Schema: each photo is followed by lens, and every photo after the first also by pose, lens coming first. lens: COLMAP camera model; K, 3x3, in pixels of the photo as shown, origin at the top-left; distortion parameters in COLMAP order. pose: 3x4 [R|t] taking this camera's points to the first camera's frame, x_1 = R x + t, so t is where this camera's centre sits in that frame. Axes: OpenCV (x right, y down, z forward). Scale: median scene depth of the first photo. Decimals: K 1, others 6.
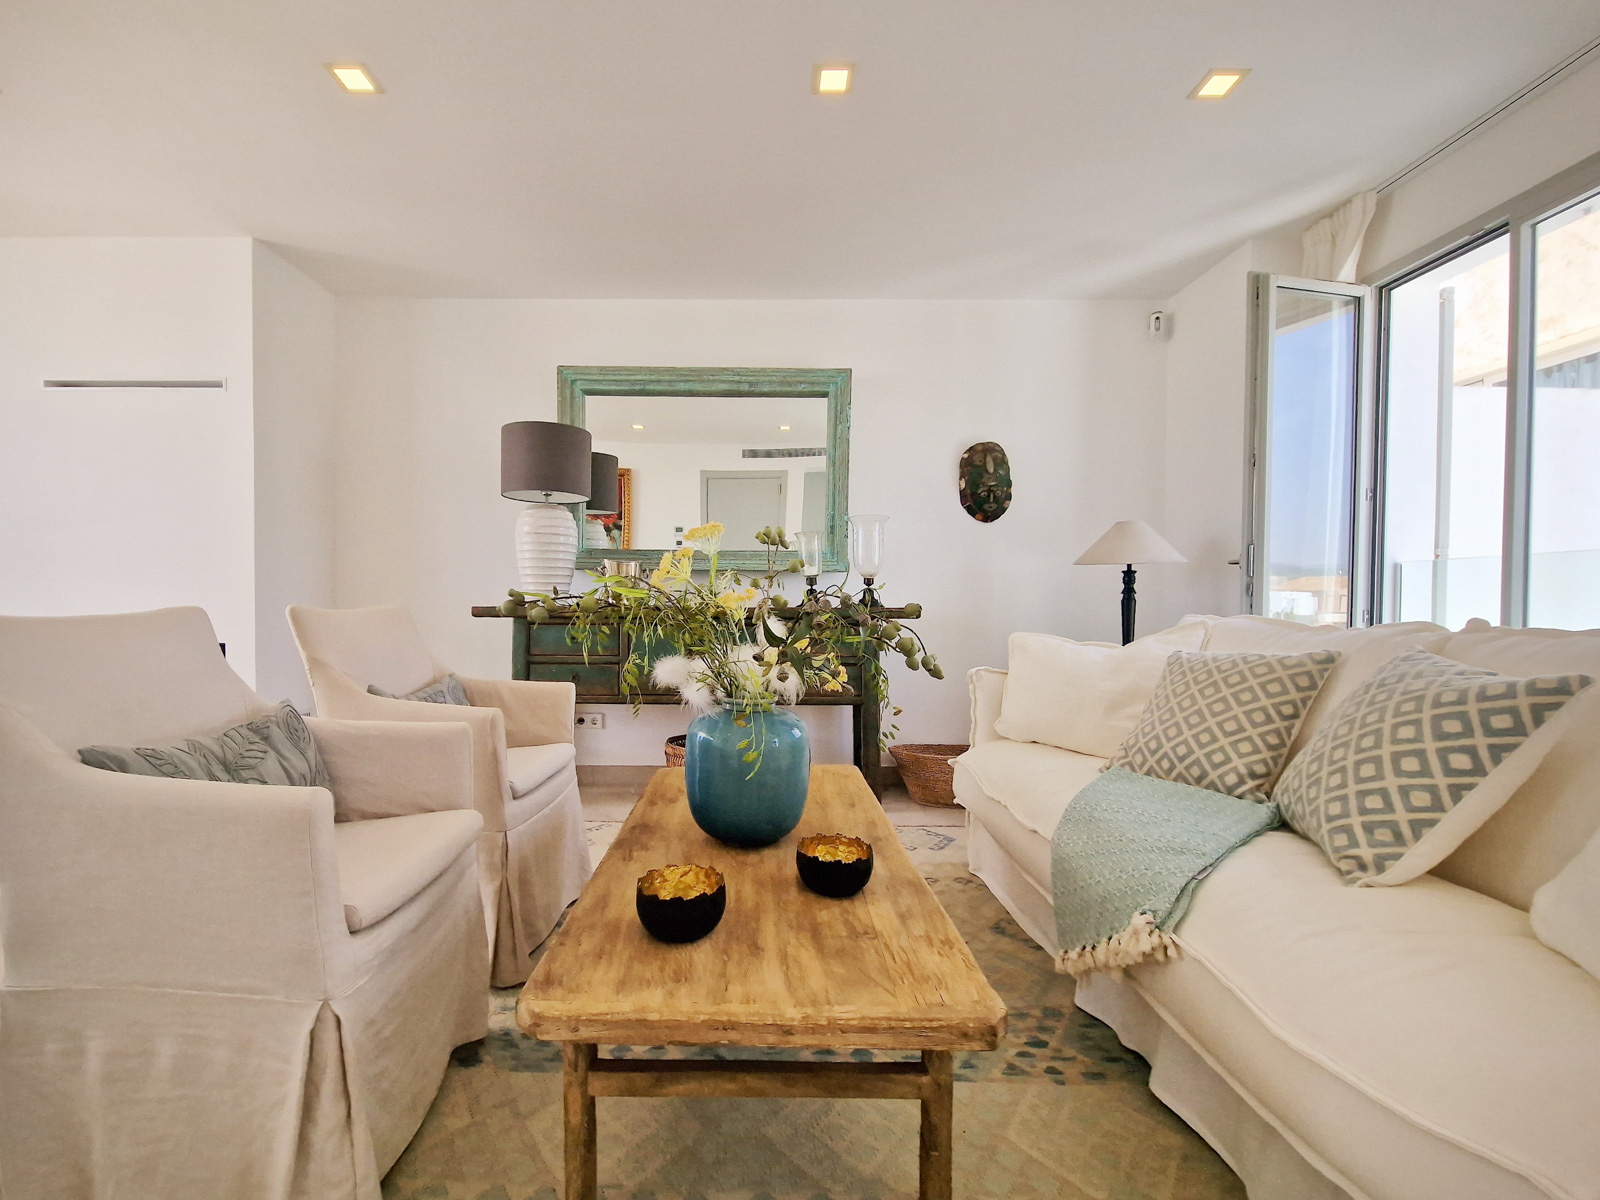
lens RADIAL K [[663.8, 0, 820.0], [0, 663.8, 635.3], [0, 0, 1]] dist [-0.001979, -0.000356]
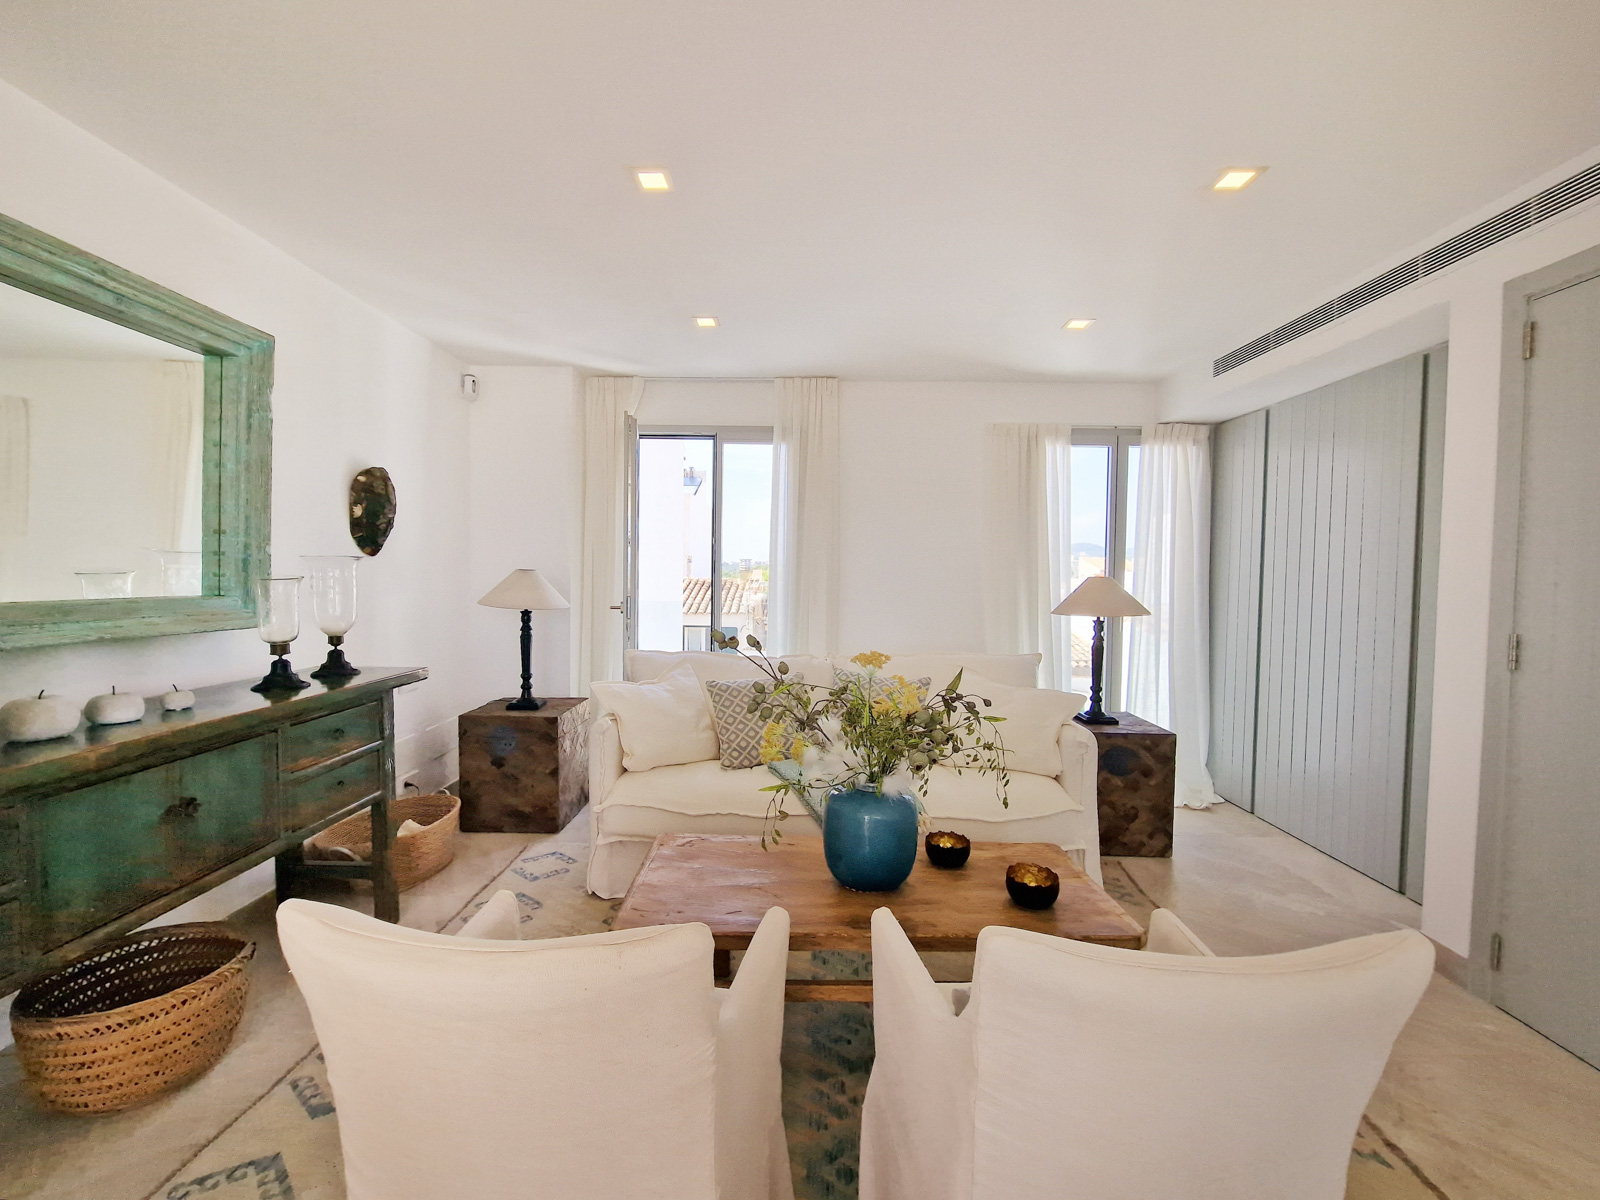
lens RADIAL K [[667.8, 0, 795.3], [0, 667.8, 603.0], [0, 0, 1]] dist [0.000512, 0.000324]
pose [[0.043996, -0.042983, 0.998107, -0.637962], [0.059796, 0.997396, 0.040317, -0.120036], [-0.997241, 0.057909, 0.046452, 0.442054]]
